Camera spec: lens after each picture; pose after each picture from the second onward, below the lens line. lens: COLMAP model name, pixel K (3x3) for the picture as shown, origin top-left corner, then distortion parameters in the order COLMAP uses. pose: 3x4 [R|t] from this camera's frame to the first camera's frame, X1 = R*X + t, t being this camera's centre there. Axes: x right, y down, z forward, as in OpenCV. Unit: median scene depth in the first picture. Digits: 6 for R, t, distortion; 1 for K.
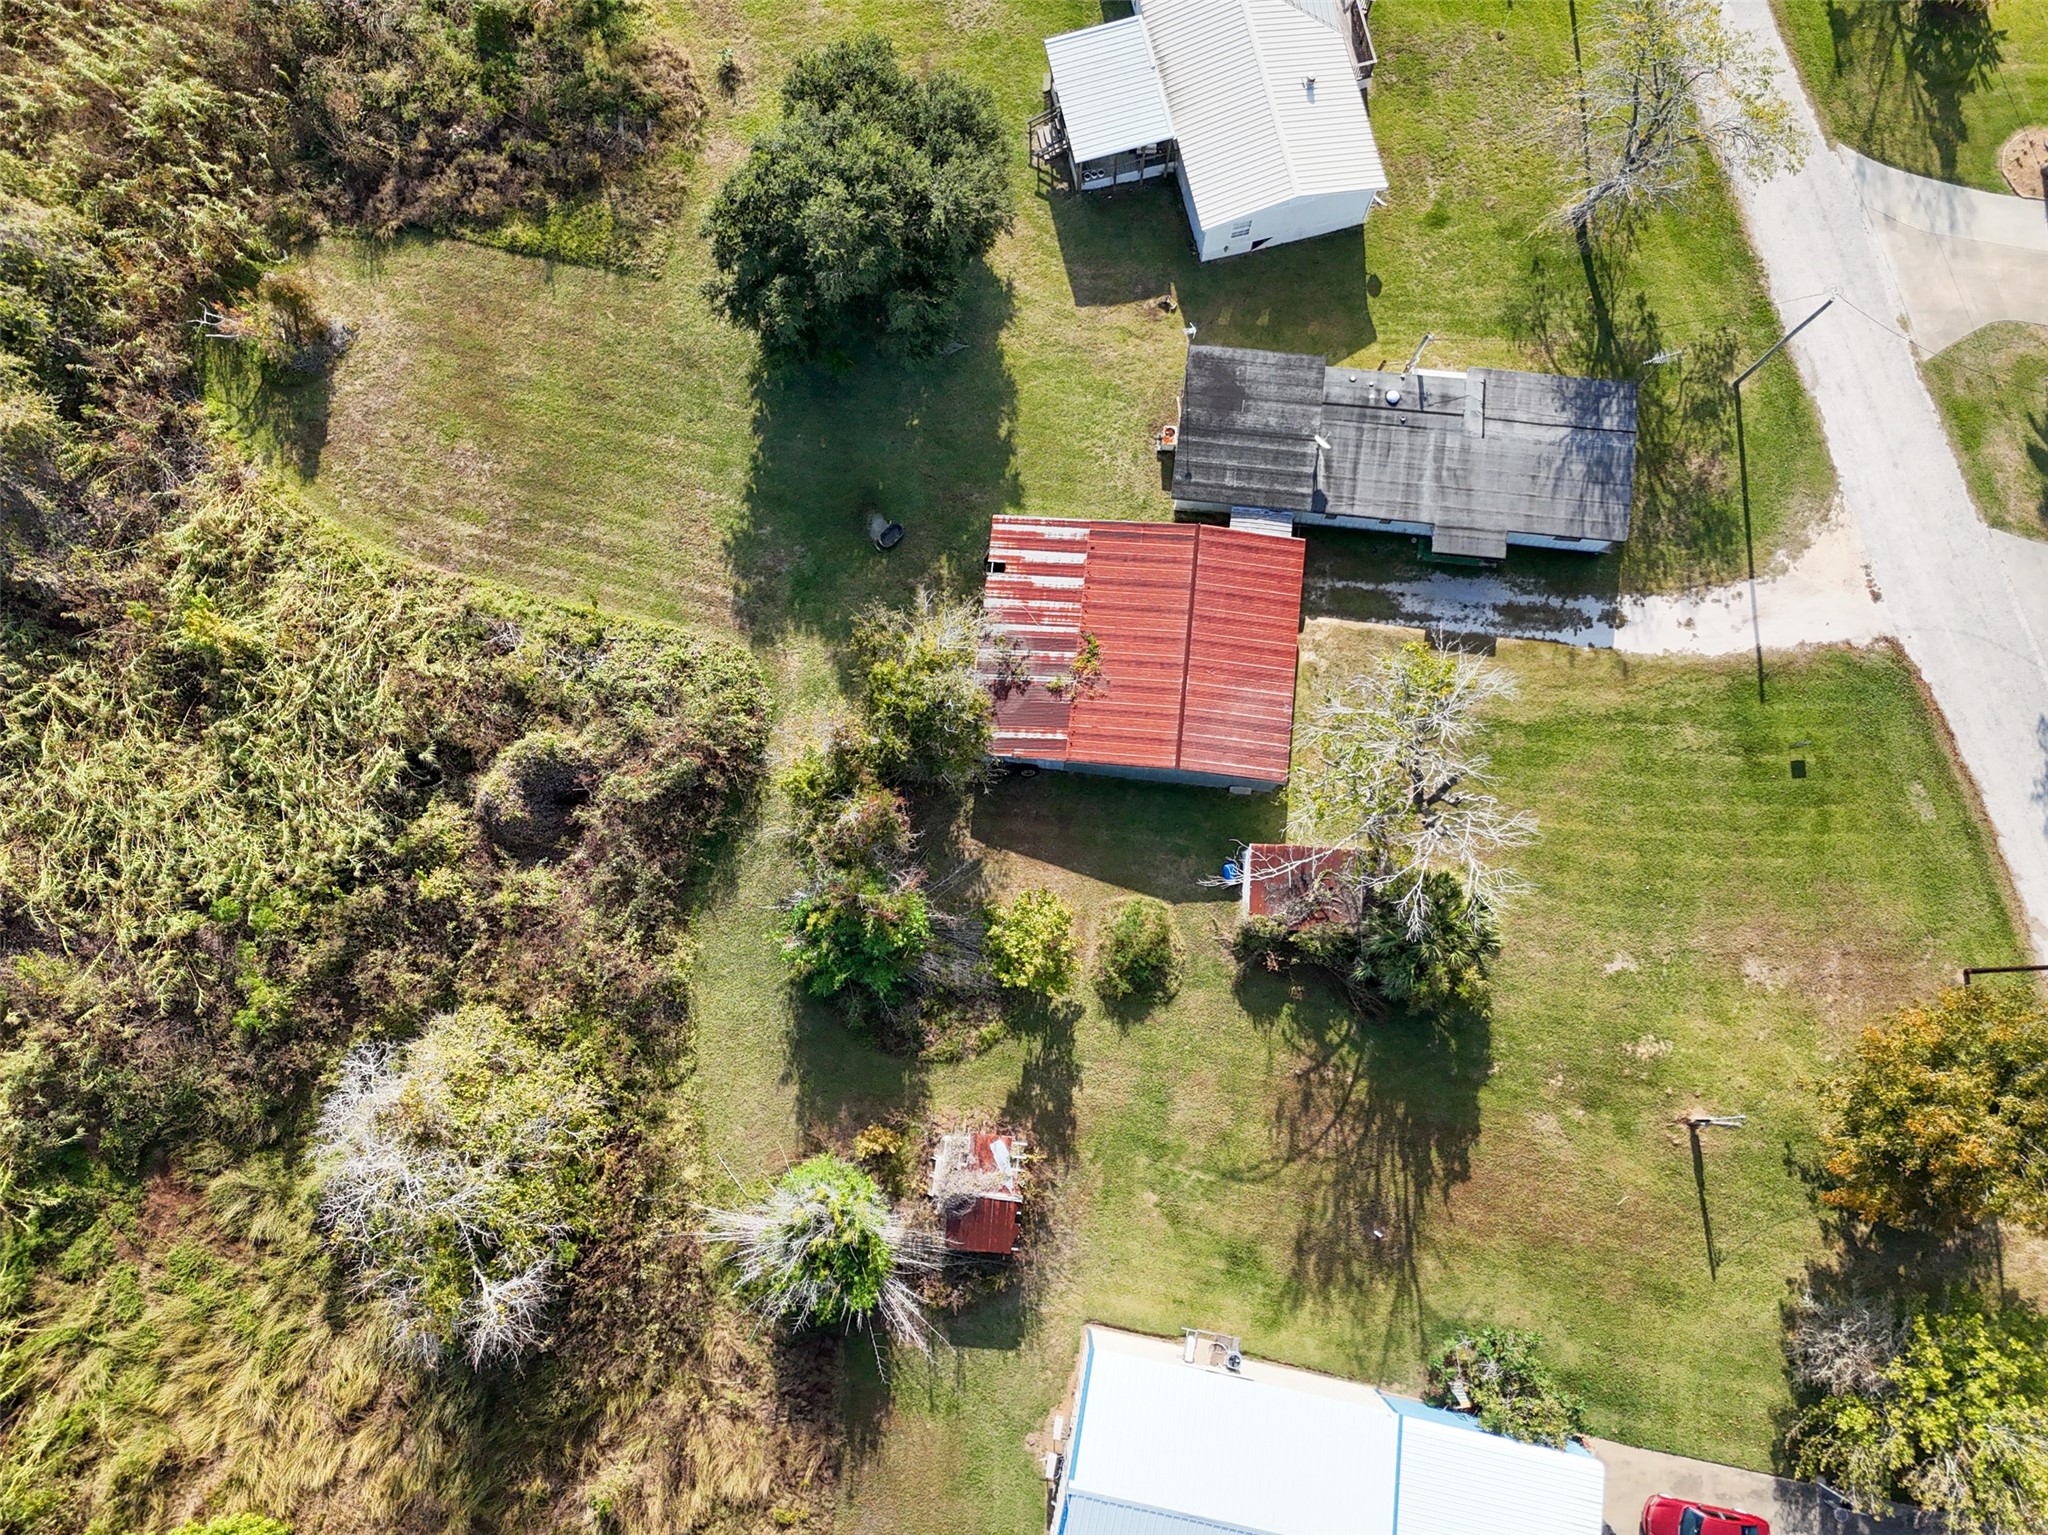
lens RADIAL K [[1506.9, 0, 1037.1], [0, 1506.9, 757.3], [0, 0, 1]] dist [0.076922, -0.070071]
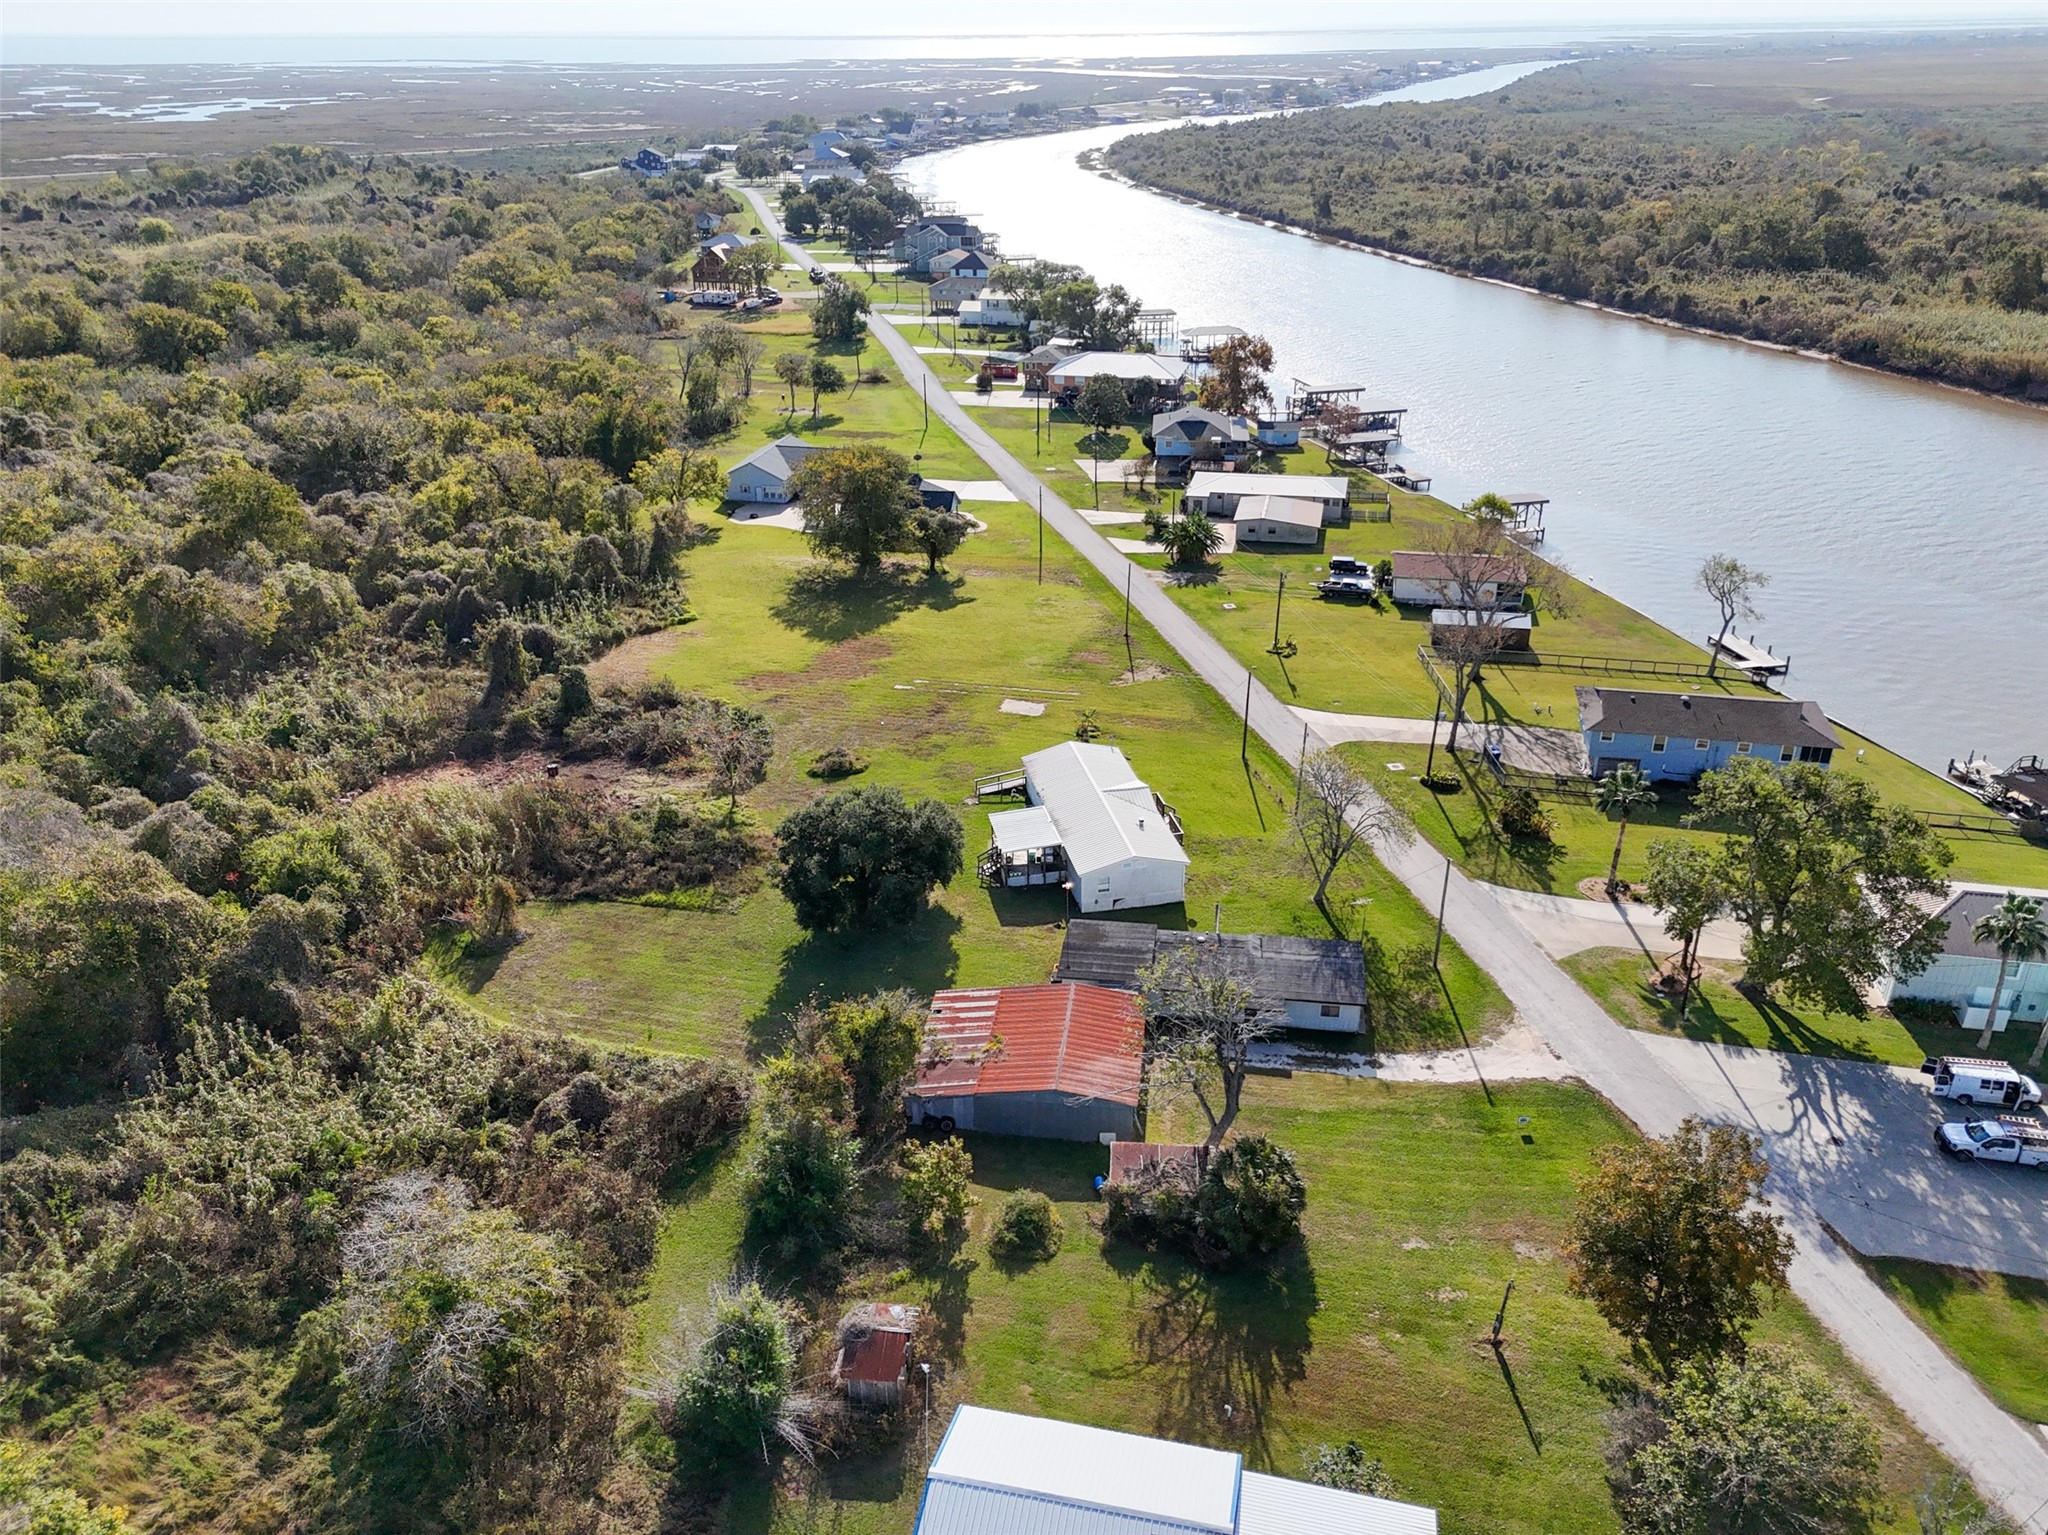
lens RADIAL K [[1506.9, 0, 1030.0], [0, 1506.9, 754.6], [0, 0, 1]] dist [0.076922, -0.070071]
pose [[0.999660, 0.015122, -0.021248, 0.089507], [-0.026079, 0.577382, -0.816057, 0.893576], [-0.000073, 0.816334, 0.577580, -0.033188]]
